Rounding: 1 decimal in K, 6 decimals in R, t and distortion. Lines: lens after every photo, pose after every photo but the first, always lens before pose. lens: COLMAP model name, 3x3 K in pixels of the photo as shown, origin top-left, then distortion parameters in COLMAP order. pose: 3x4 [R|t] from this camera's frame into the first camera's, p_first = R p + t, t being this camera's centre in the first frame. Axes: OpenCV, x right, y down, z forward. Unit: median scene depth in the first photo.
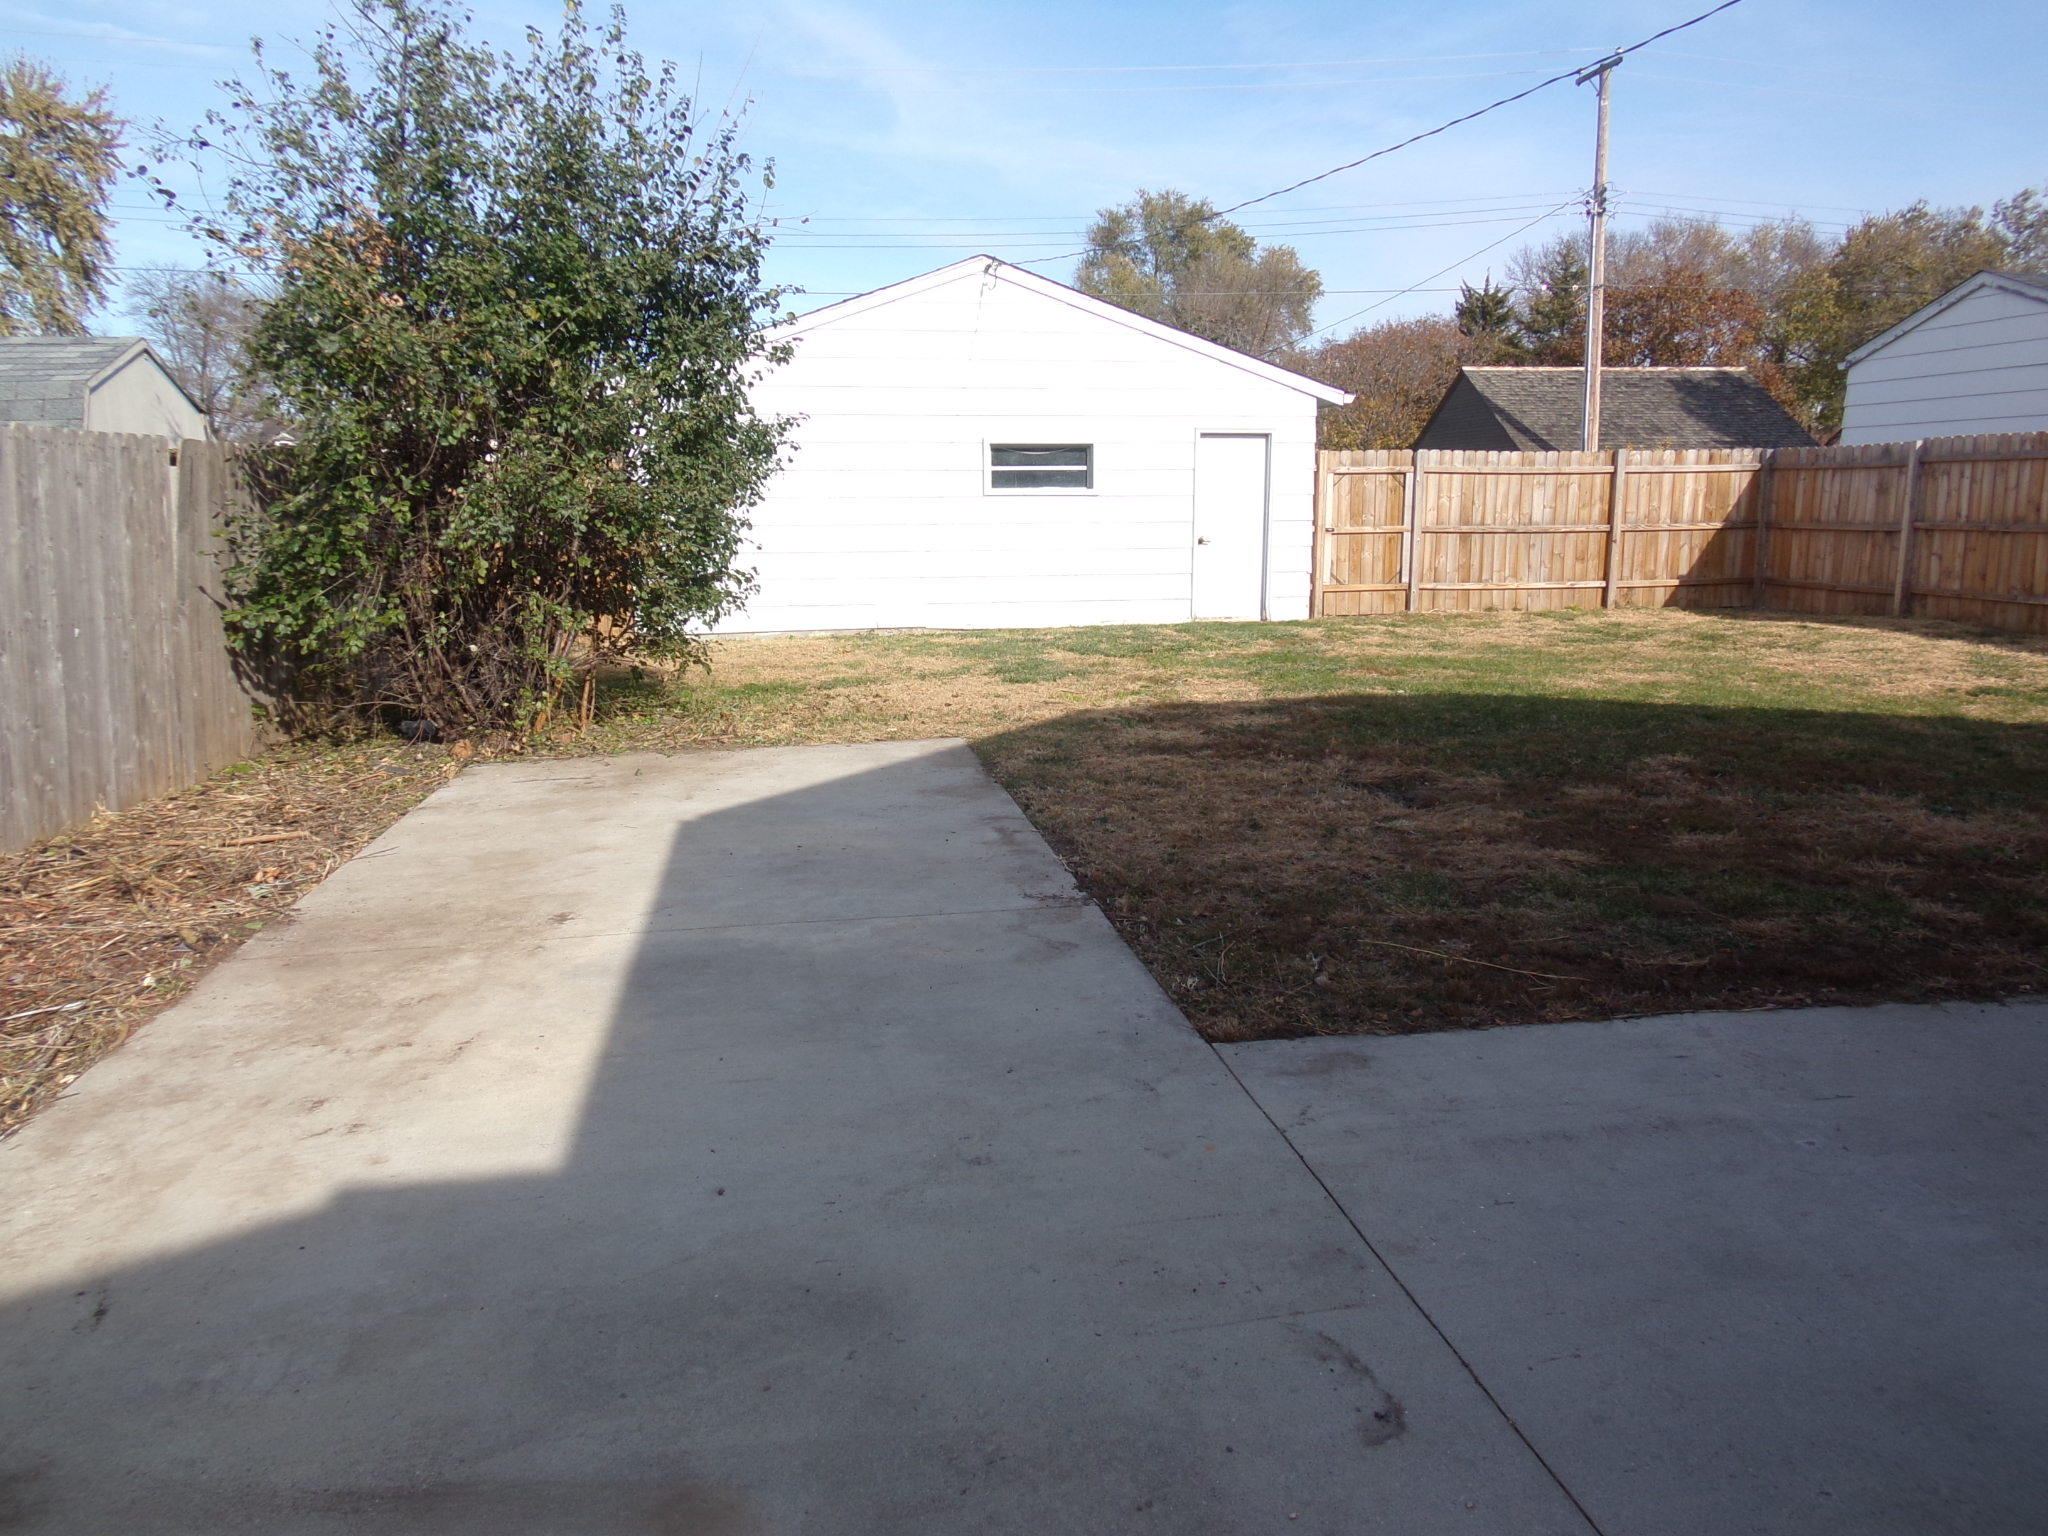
lens RADIAL K [[1409.2, 0, 1023.1], [0, 1409.2, 768.2], [0, 0, 1]] dist [0.017177, -0.022191]
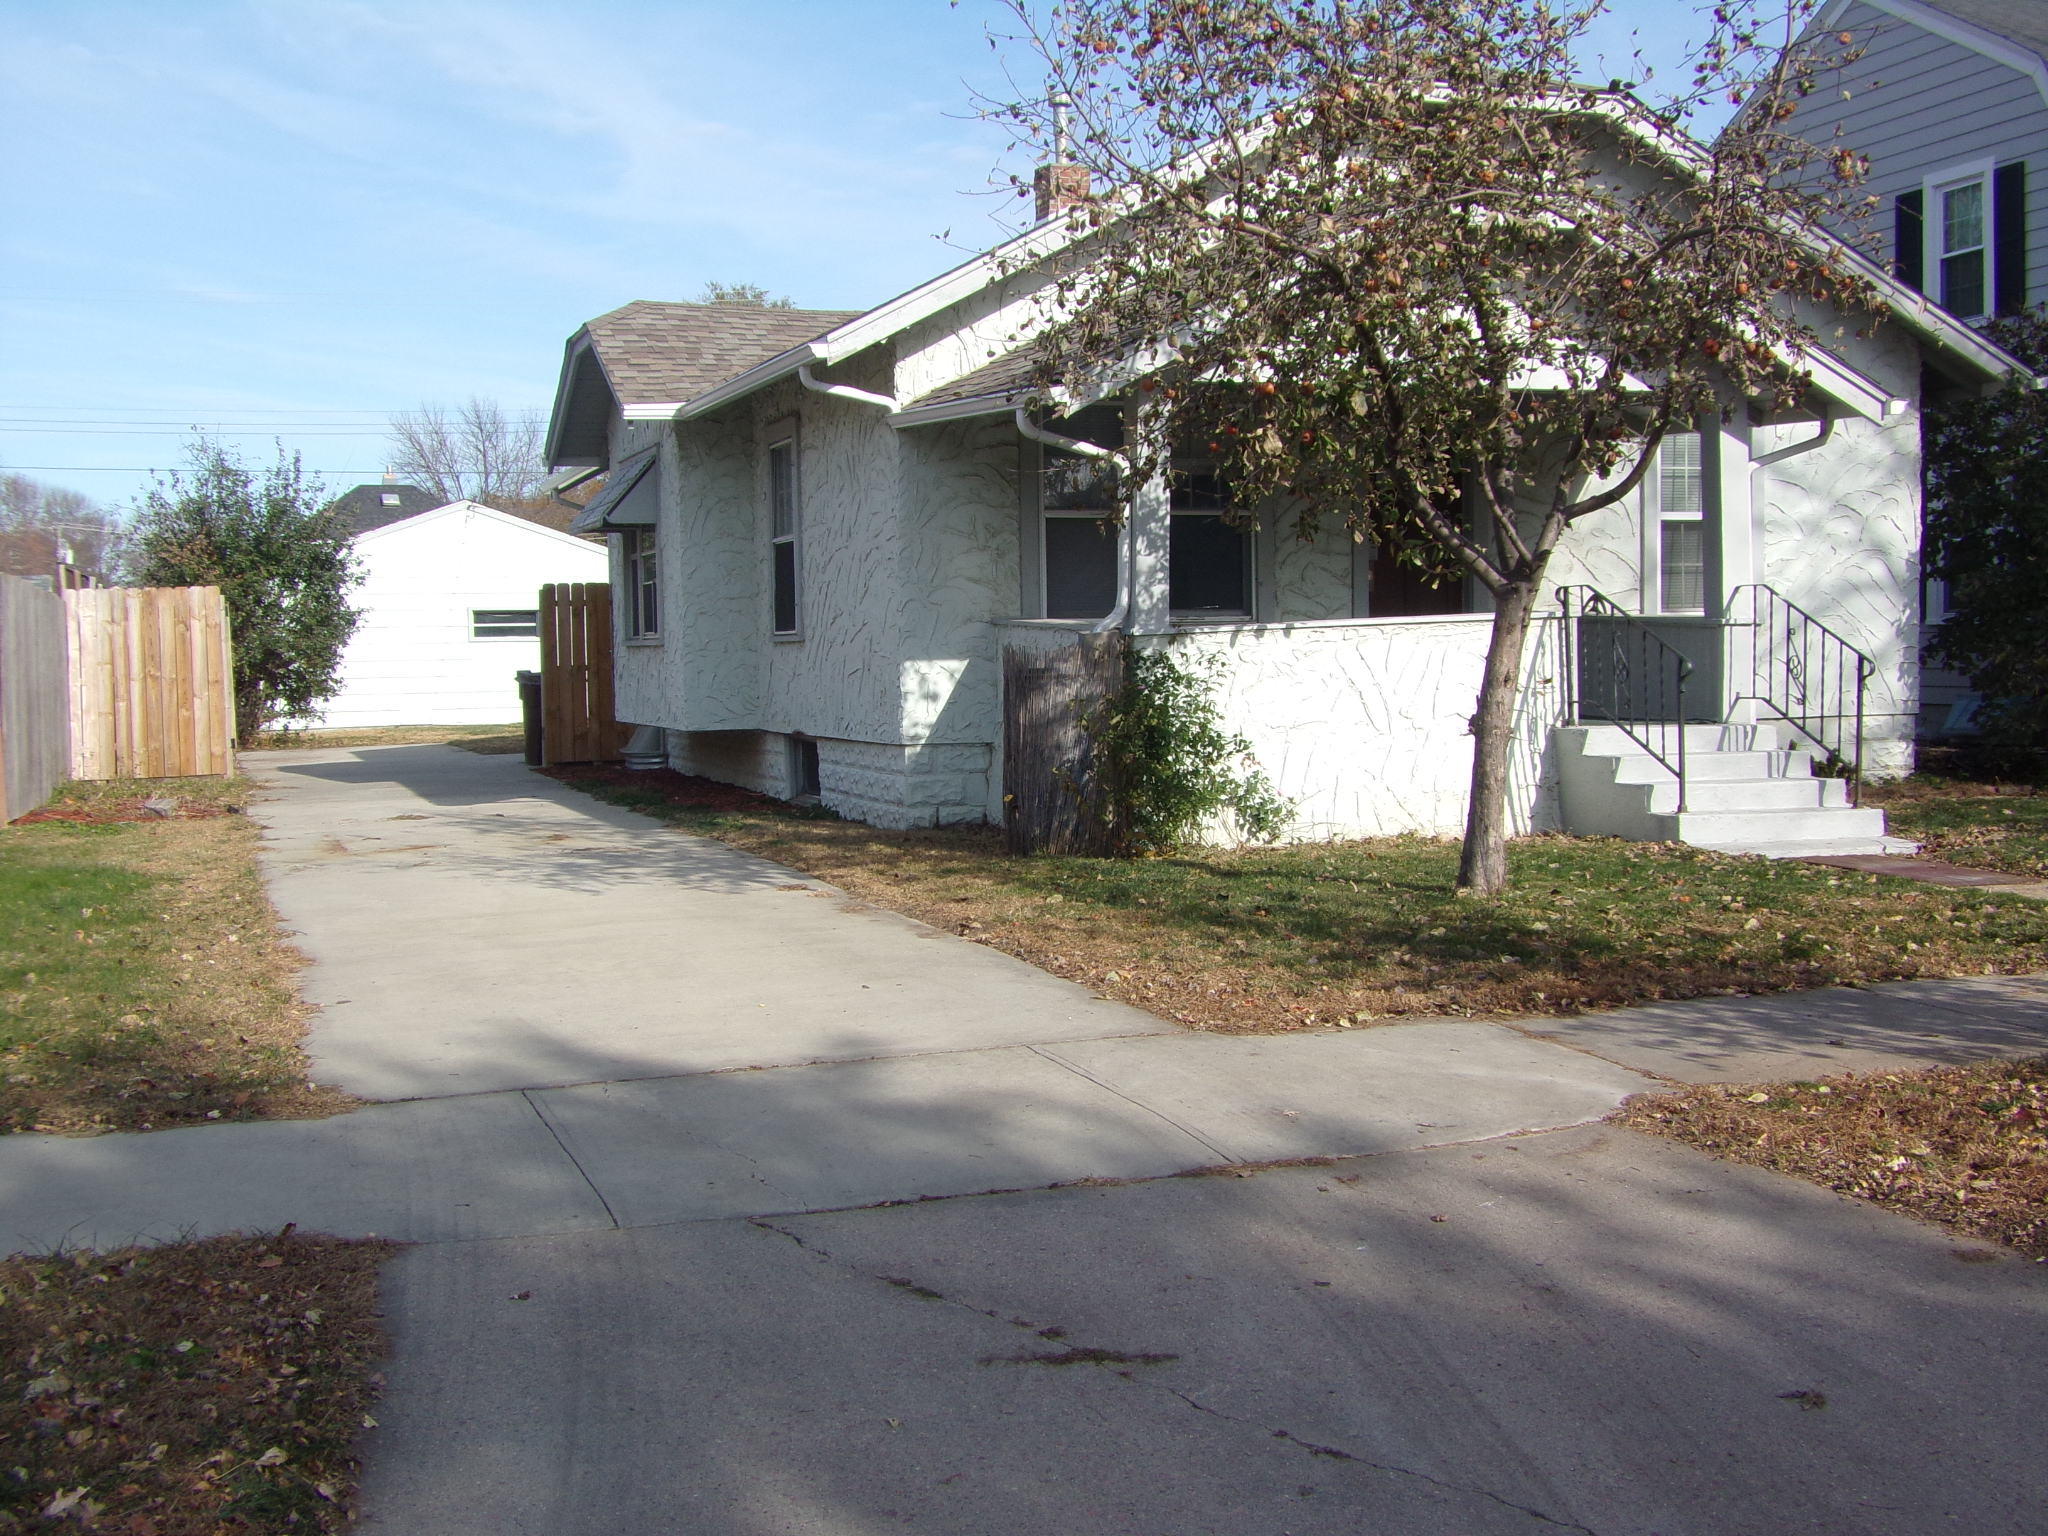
lens RADIAL K [[2284.8, 0, 1023.7], [0, 2284.8, 767.1], [0, 0, 1]] dist [-0.008537, 0.000000]
pose [[0.985051, -0.017215, 0.171400, 0.228501], [0.040273, 0.990434, -0.131979, 0.495244], [-0.167489, 0.136909, 0.976321, -2.543568]]
